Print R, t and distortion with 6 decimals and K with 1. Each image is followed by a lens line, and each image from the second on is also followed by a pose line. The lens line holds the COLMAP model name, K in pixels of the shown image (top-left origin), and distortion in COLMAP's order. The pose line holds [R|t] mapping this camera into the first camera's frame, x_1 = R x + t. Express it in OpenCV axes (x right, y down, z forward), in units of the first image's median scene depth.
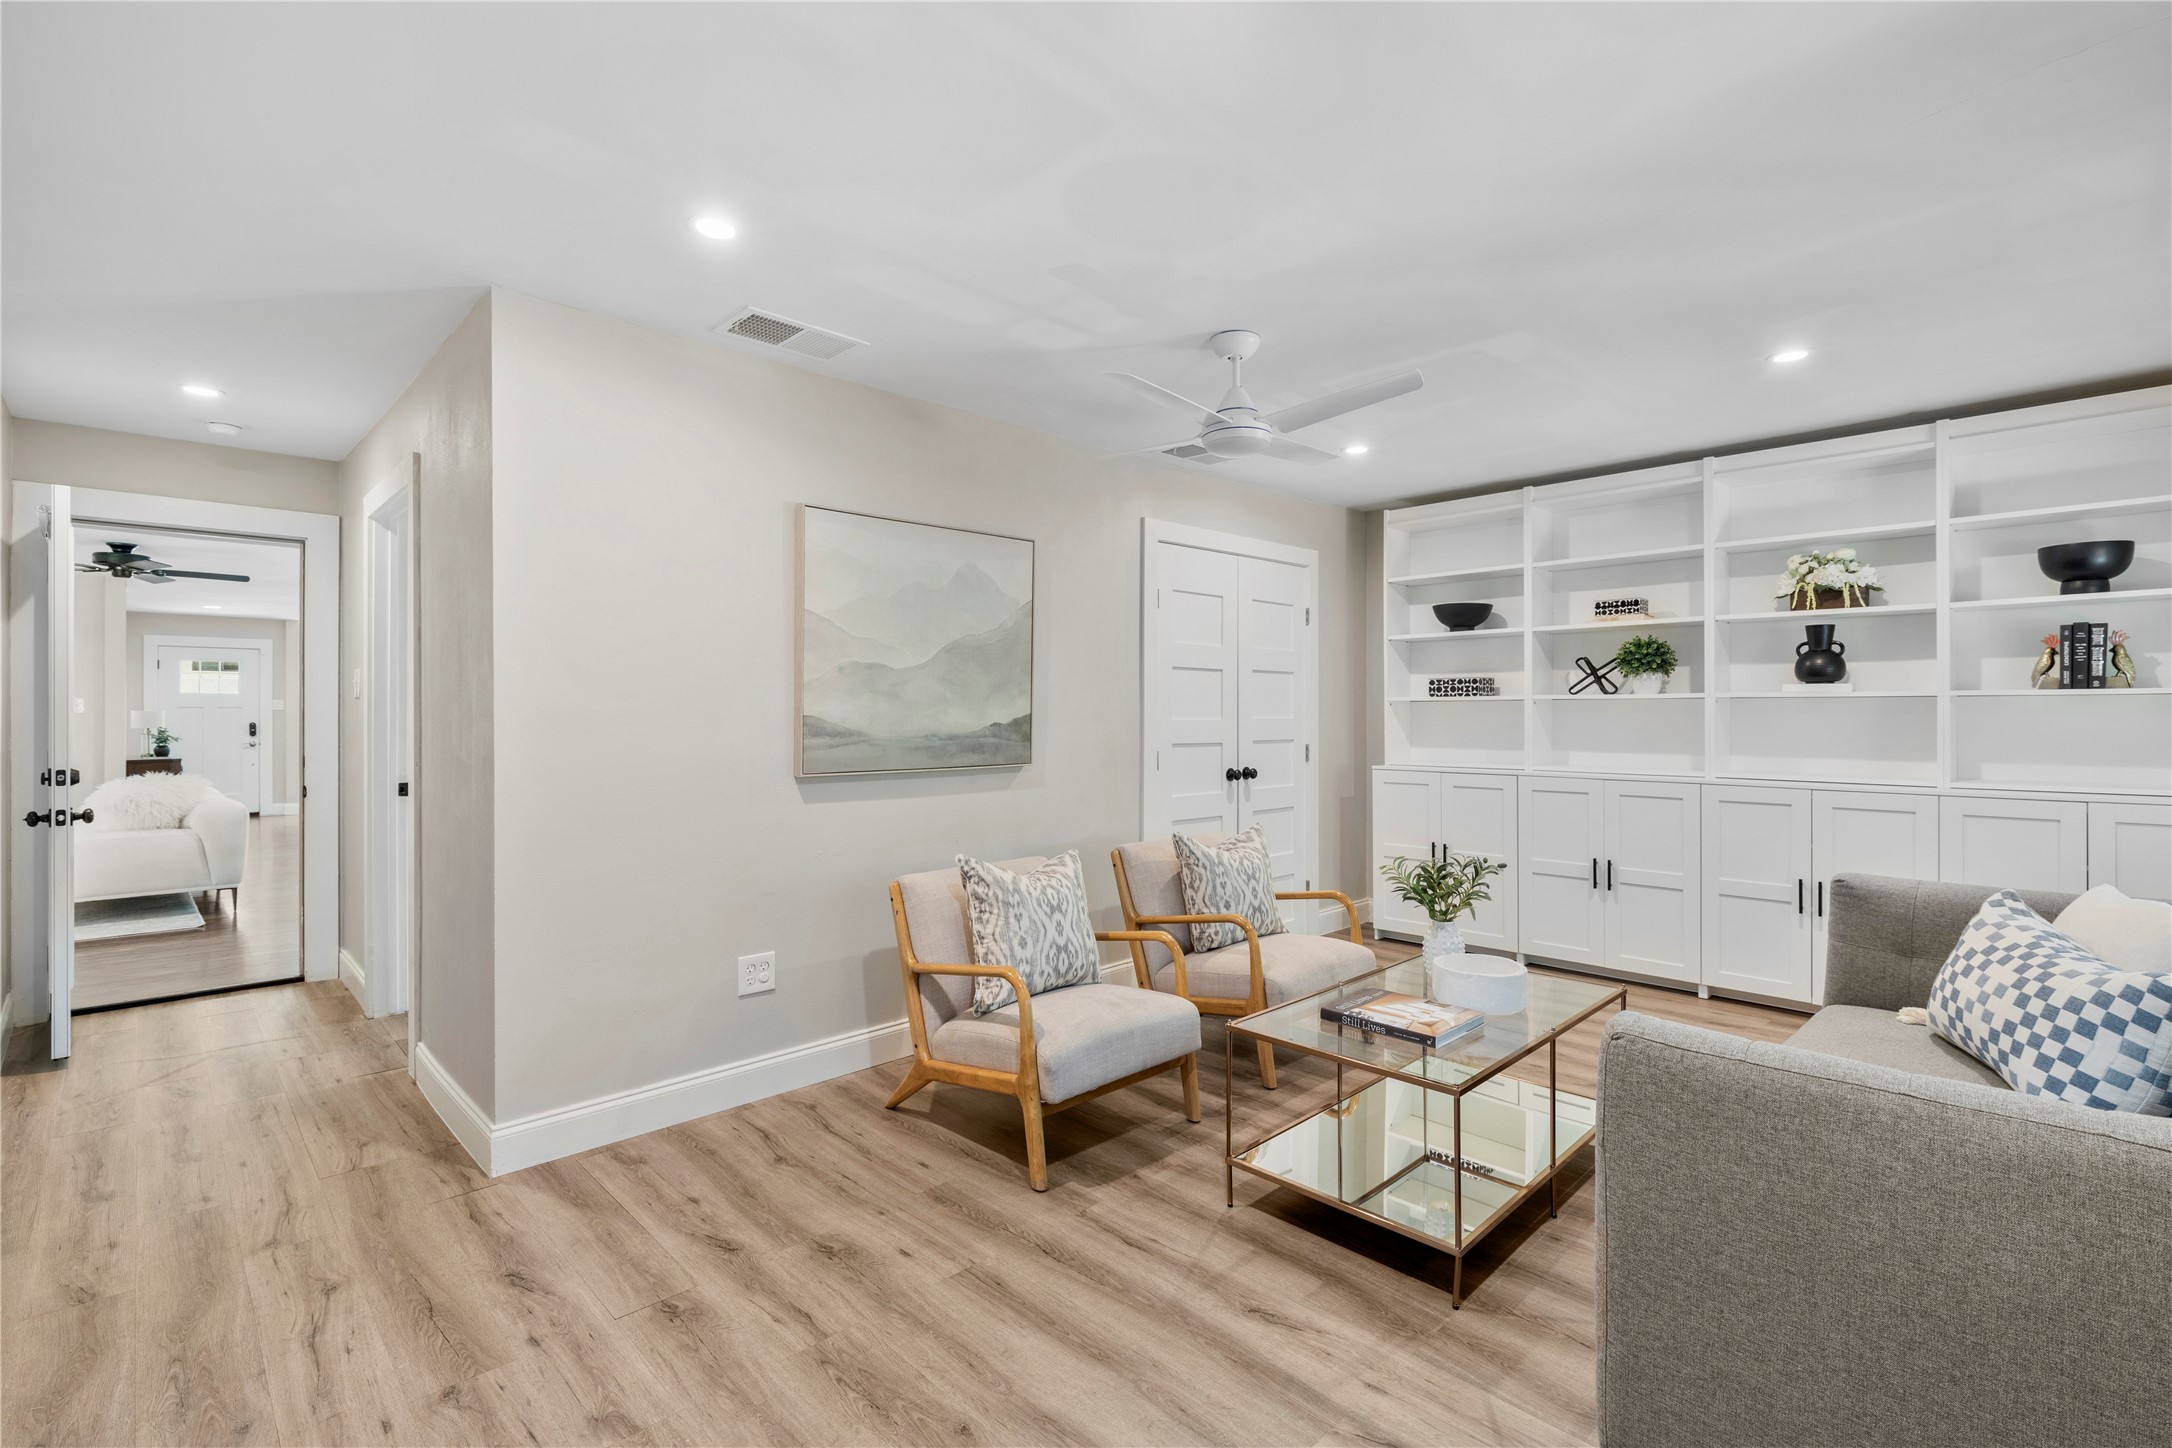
lens RADIAL K [[962.9, 0, 1095.2], [0, 962.9, 723.9], [0, 0, 1]] dist [0.003040, 0.000167]
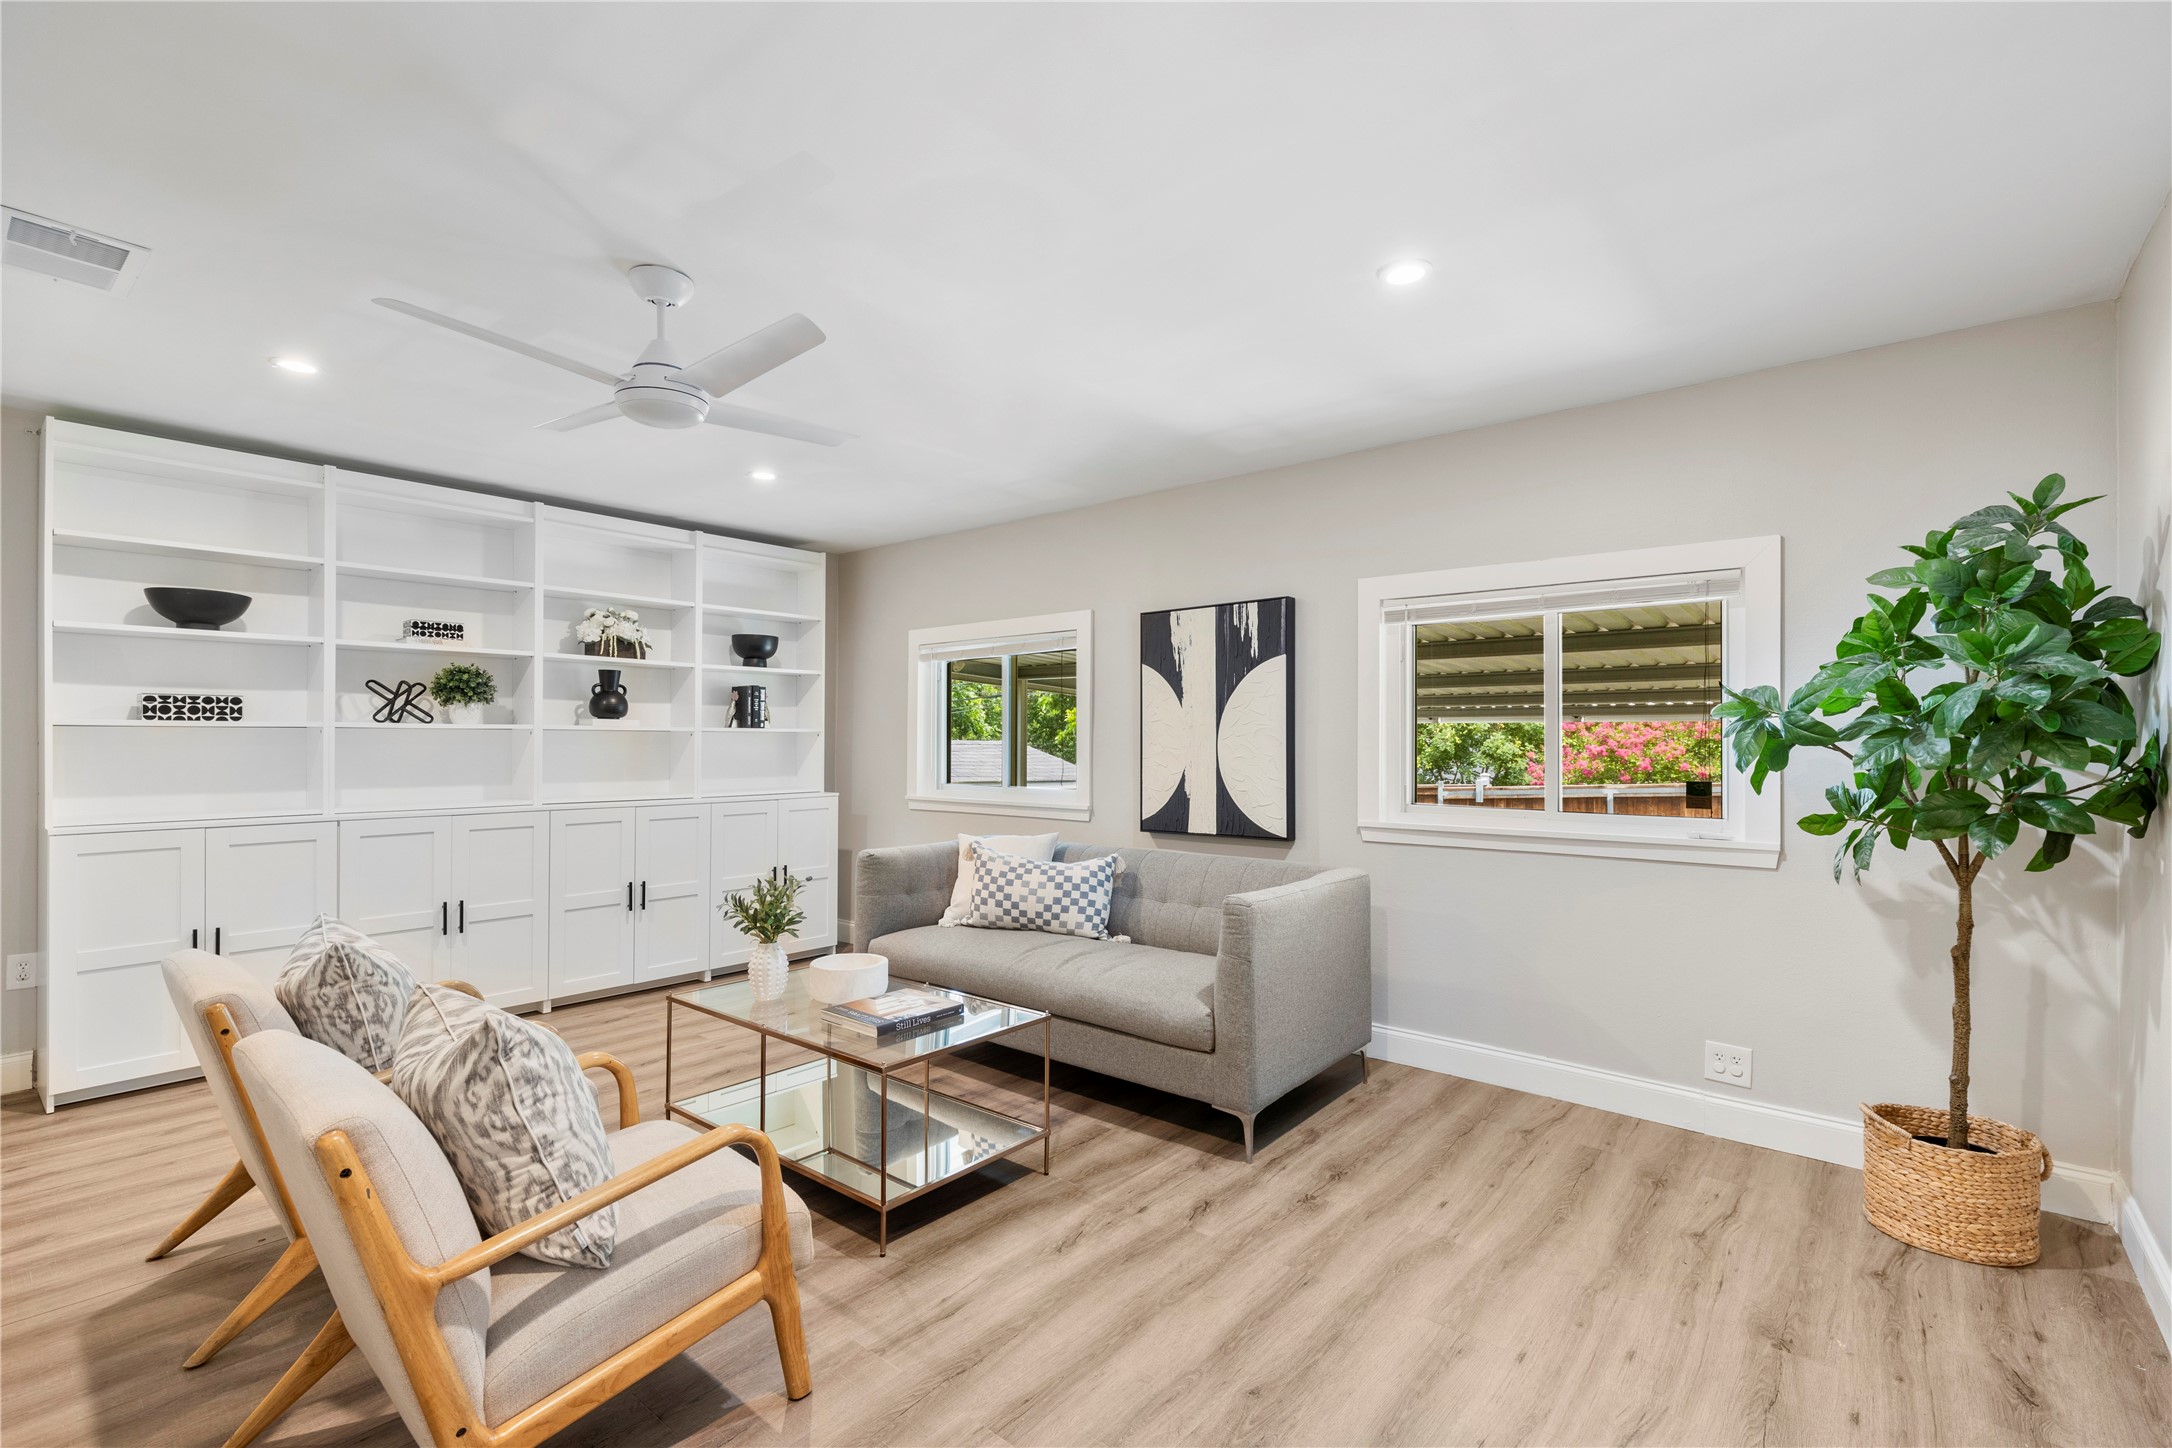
lens RADIAL K [[968.5, 0, 1093.7], [0, 968.5, 725.9], [0, 0, 1]] dist [0.000269, 0.000021]
pose [[-0.083923, 0.017025, 0.996327, -0.499644], [0.010788, 0.999811, -0.016176, -0.007339], [-0.996414, 0.009391, -0.084091, 0.508150]]
